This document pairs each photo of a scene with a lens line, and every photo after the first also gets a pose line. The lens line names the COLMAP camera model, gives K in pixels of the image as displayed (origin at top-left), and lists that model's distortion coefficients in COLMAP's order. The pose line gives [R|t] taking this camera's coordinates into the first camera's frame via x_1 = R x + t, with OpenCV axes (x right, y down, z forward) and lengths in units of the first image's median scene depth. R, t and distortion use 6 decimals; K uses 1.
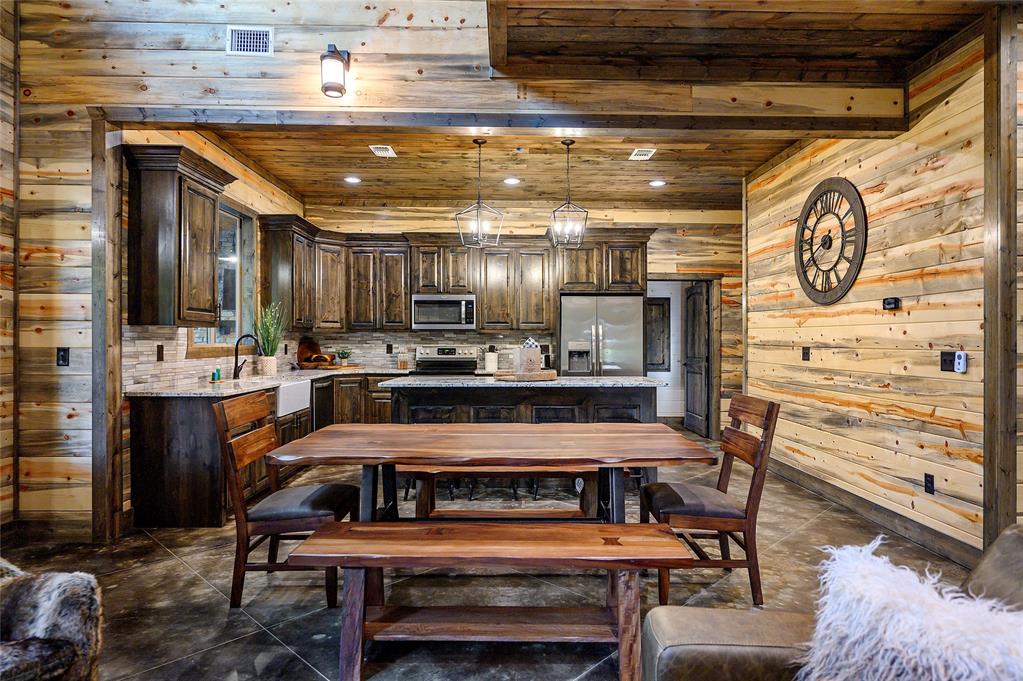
lens RADIAL K [[584.2, 0, 512.1], [0, 584.2, 337.5], [0, 0, 1]] dist [0.004622, 0.001156]
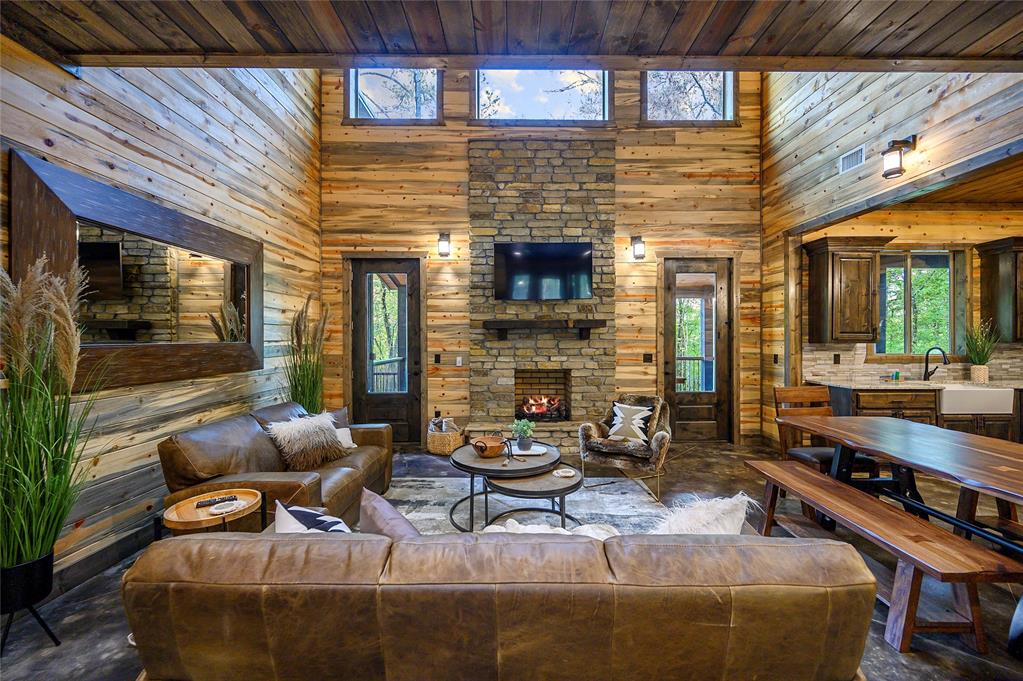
lens RADIAL K [[412.5, 0, 513.1], [0, 412.5, 340.5], [0, 0, 1]] dist [0.001499, 0.000085]
pose [[-0.021642, 0.002682, -0.999762, 0.670879], [0.008570, 0.999960, 0.002497, -0.041769], [0.999729, -0.008514, -0.021664, 0.128589]]
